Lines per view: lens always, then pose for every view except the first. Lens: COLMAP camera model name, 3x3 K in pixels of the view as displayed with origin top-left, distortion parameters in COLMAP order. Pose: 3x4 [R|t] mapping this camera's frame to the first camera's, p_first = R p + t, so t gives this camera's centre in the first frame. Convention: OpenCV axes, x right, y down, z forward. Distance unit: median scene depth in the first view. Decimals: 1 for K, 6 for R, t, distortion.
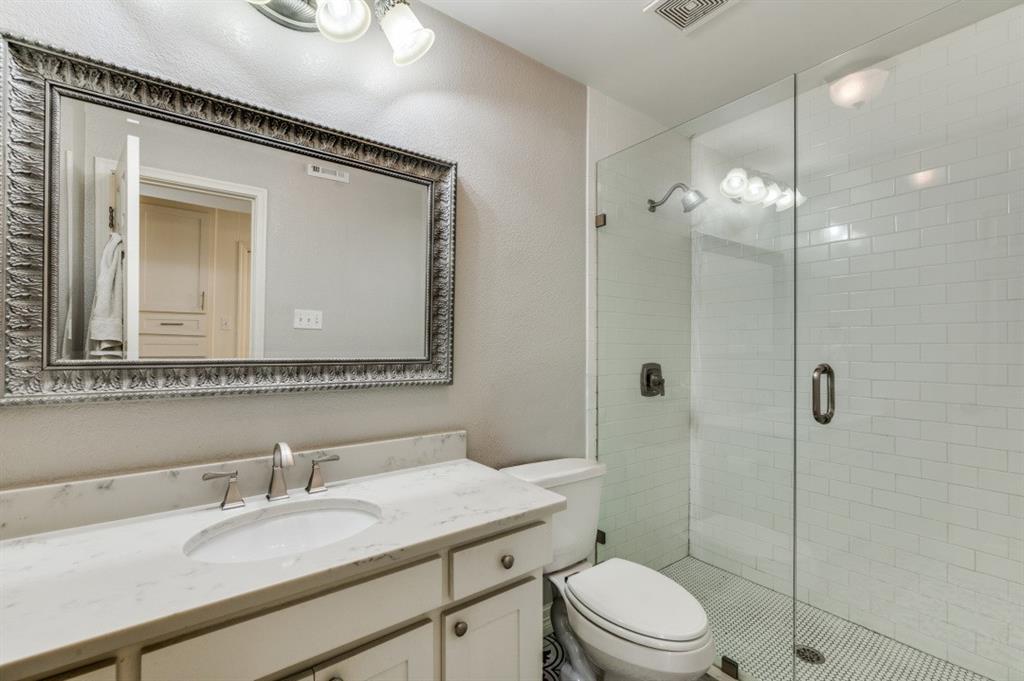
lens RADIAL K [[442.0, 0, 515.9], [0, 442.0, 342.2], [0, 0, 1]] dist [0.002116, 0.000075]
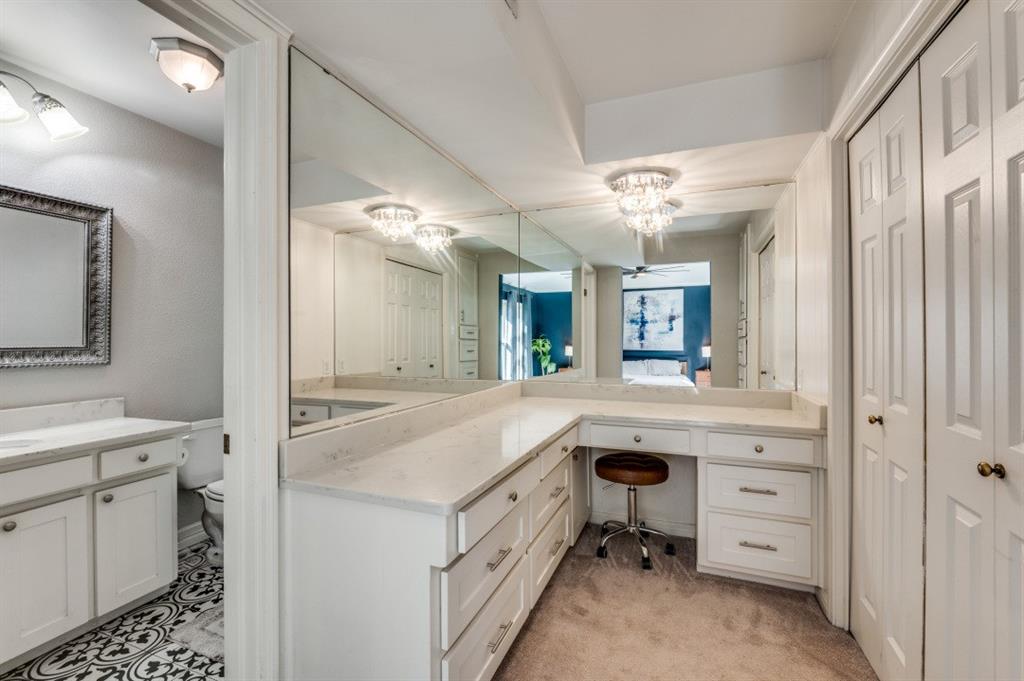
lens RADIAL K [[442.0, 0, 511.8], [0, 442.0, 332.9], [0, 0, 1]] dist [0.002116, 0.000075]
pose [[0.855535, -0.006708, 0.517701, 0.227035], [0.008353, 0.999965, -0.000847, 0.006768], [-0.517677, 0.005049, 0.855561, -0.889989]]
